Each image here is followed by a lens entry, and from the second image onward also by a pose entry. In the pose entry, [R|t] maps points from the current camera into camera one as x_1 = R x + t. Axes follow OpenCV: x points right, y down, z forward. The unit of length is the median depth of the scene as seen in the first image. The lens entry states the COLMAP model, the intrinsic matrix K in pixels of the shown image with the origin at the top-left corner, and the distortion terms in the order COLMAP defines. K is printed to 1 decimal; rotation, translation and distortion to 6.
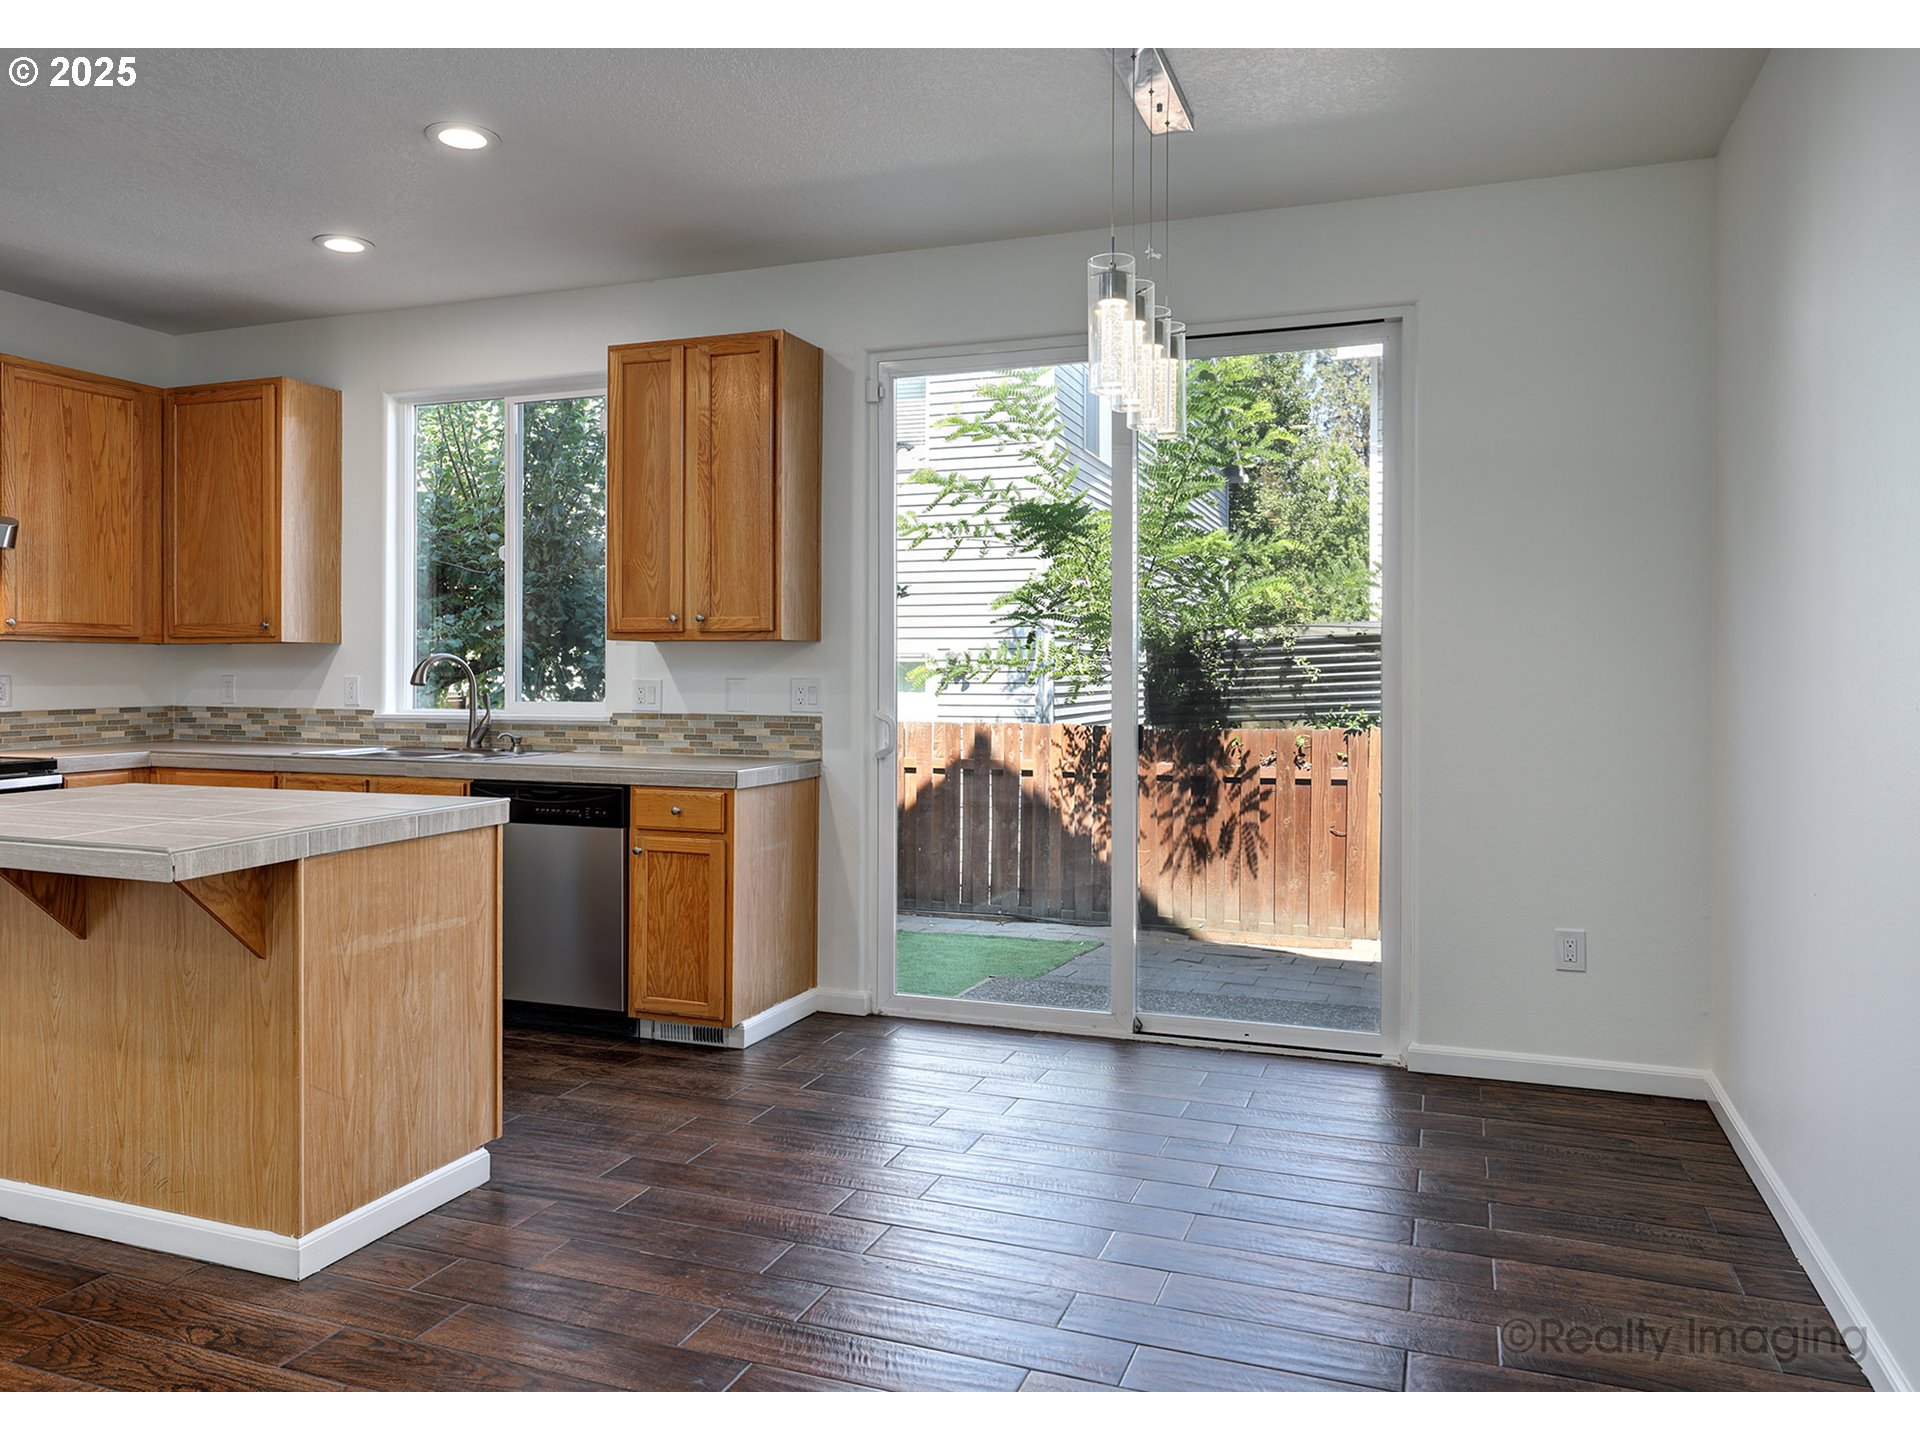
lens RADIAL K [[1371.3, 0, 1062.4], [0, 1371.3, 690.5], [0, 0, 1]] dist [0.000951, -0.001669]
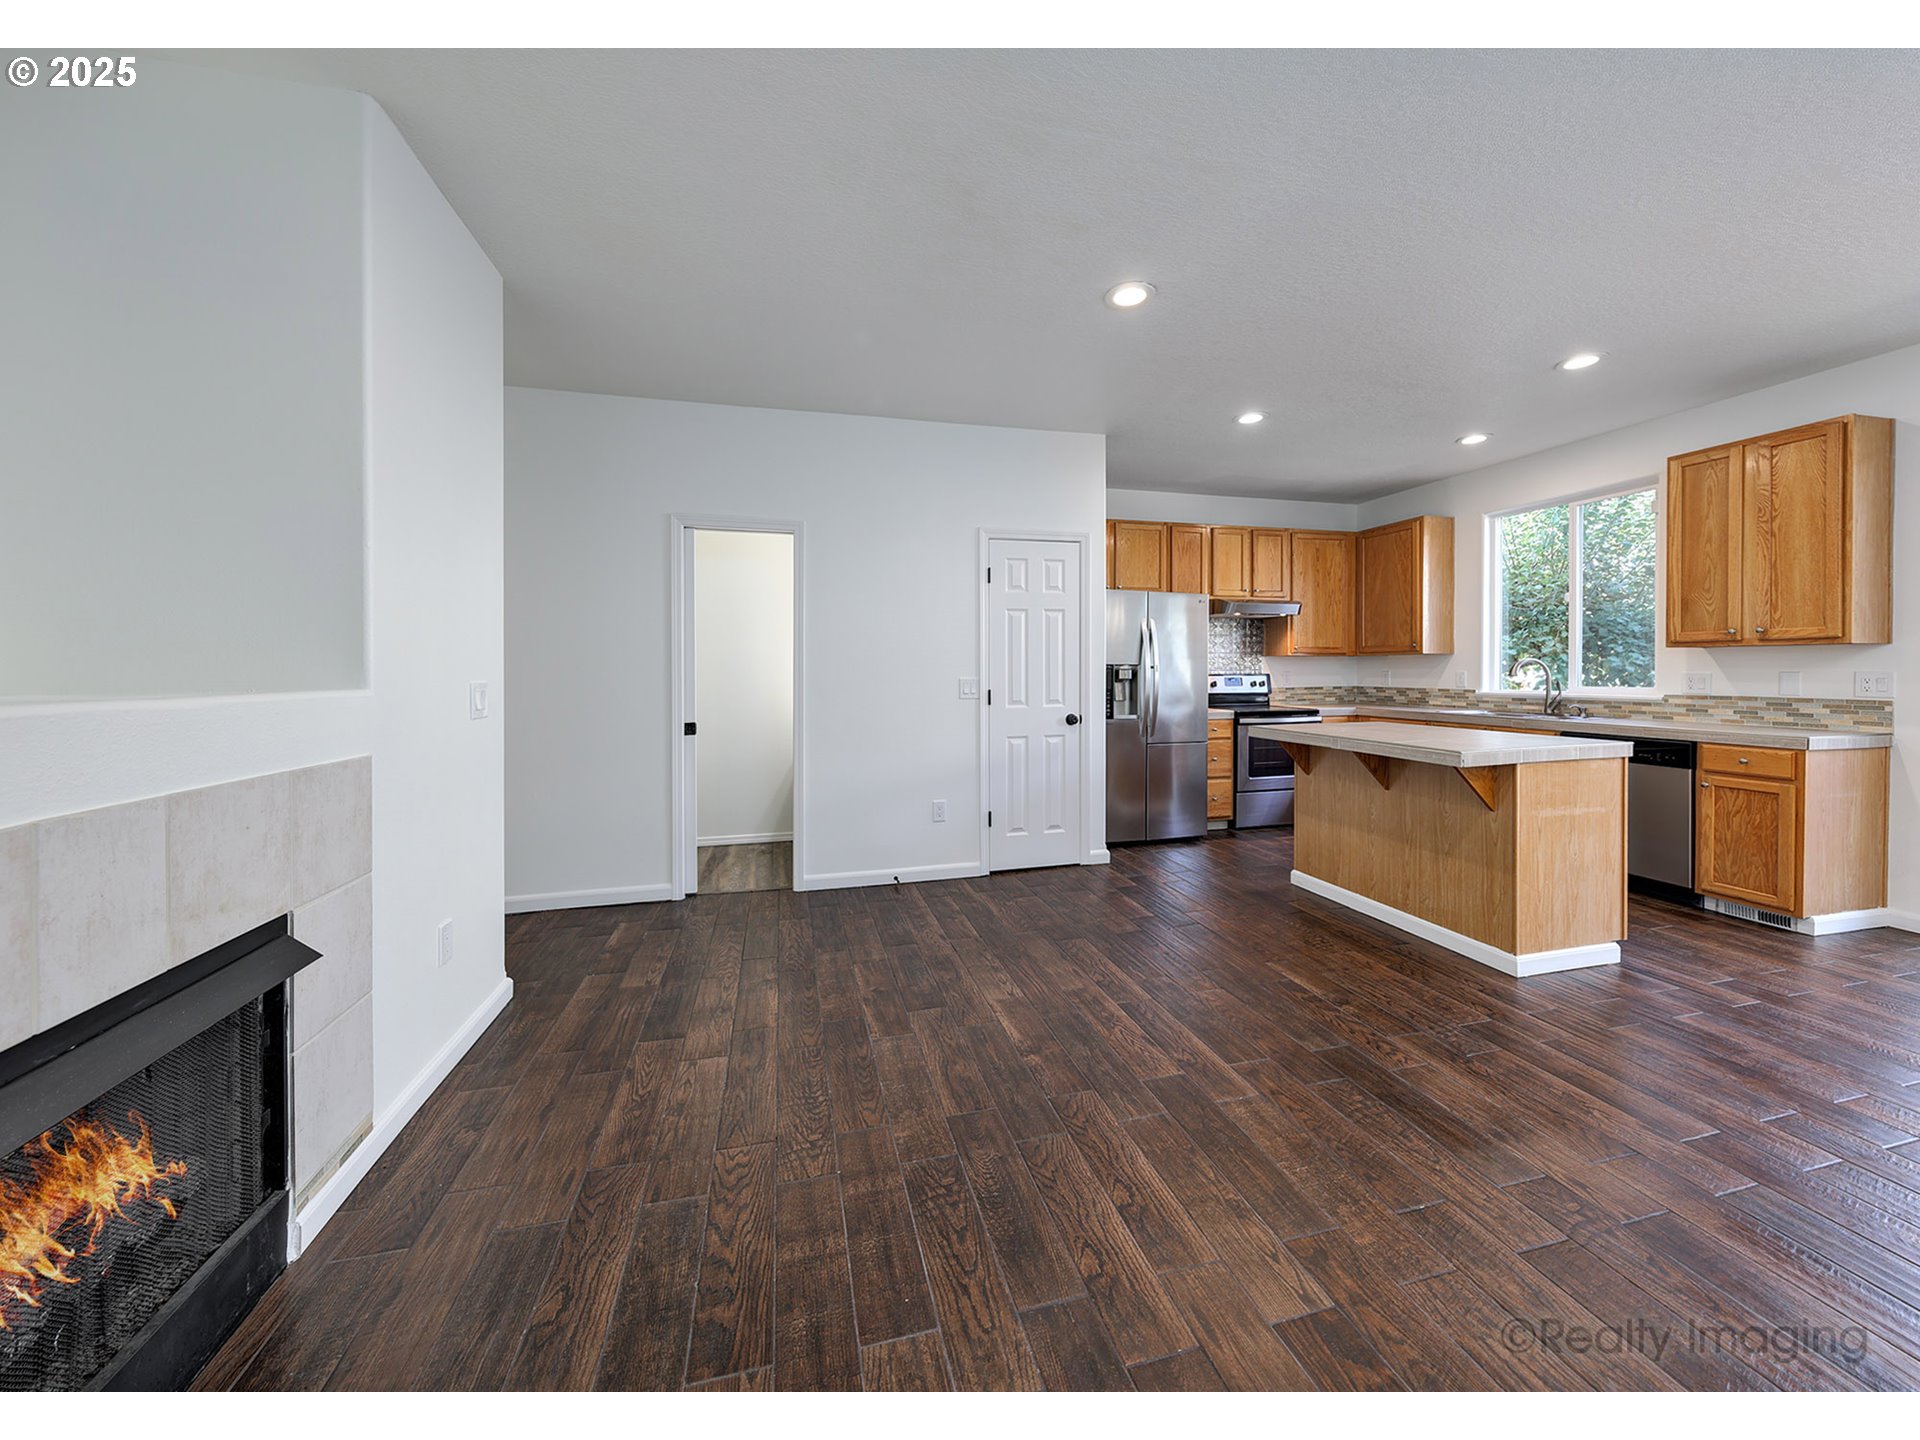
lens RADIAL K [[748.0, 0, 881.5], [0, 748.0, 674.4], [0, 0, 1]] dist [0.000866, -0.000484]
pose [[0.508928, -0.000434, -0.860809, -0.055307], [-0.005748, 0.999976, -0.003903, 0.002345], [0.860790, 0.006934, 0.508913, -0.195976]]
